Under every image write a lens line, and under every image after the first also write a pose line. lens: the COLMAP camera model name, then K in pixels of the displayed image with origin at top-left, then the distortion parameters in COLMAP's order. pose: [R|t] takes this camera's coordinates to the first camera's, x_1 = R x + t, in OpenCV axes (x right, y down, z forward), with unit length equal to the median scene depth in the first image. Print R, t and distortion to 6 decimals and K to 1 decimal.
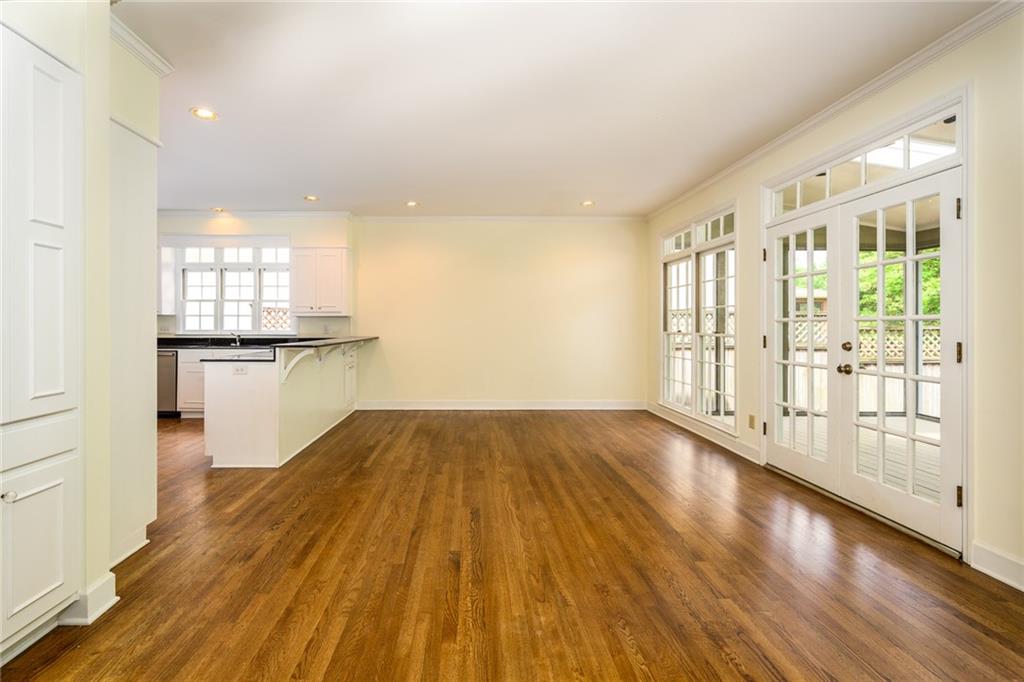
lens RADIAL K [[444.6, 0, 469.3], [0, 444.6, 330.1], [0, 0, 1]] dist [-0.012222, -0.000395]
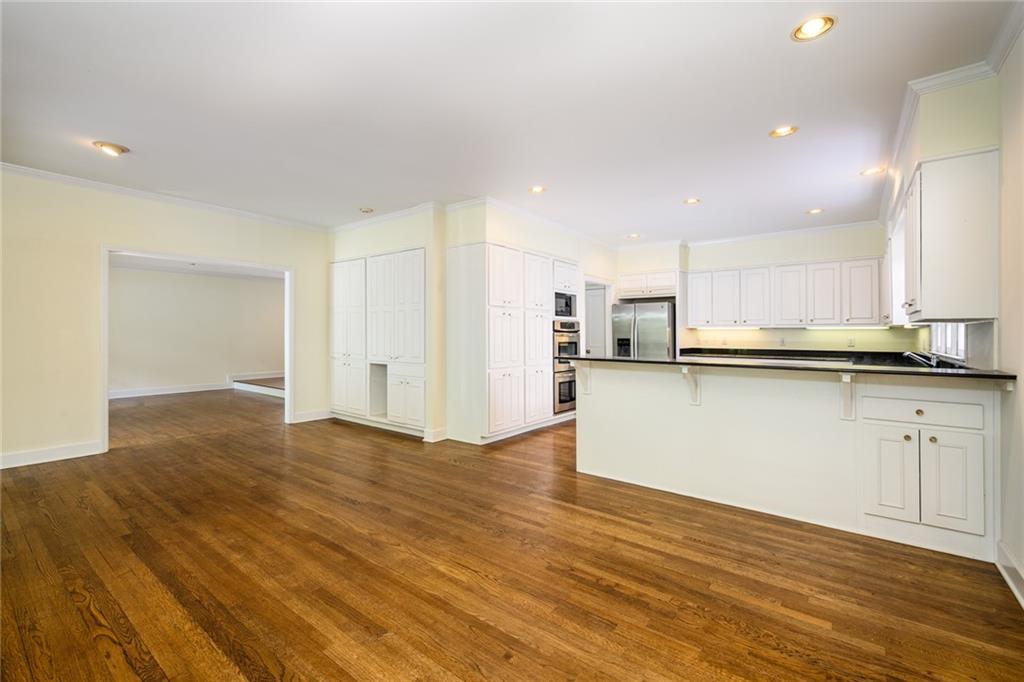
lens RADIAL K [[444.6, 0, 517.7], [0, 444.6, 333.7], [0, 0, 1]] dist [-0.012222, -0.000395]
pose [[-0.601213, -0.008799, -0.799040, 0.593566], [-0.015968, 0.999872, 0.001003, -0.020257], [0.798929, 0.013362, -0.601277, 1.796075]]
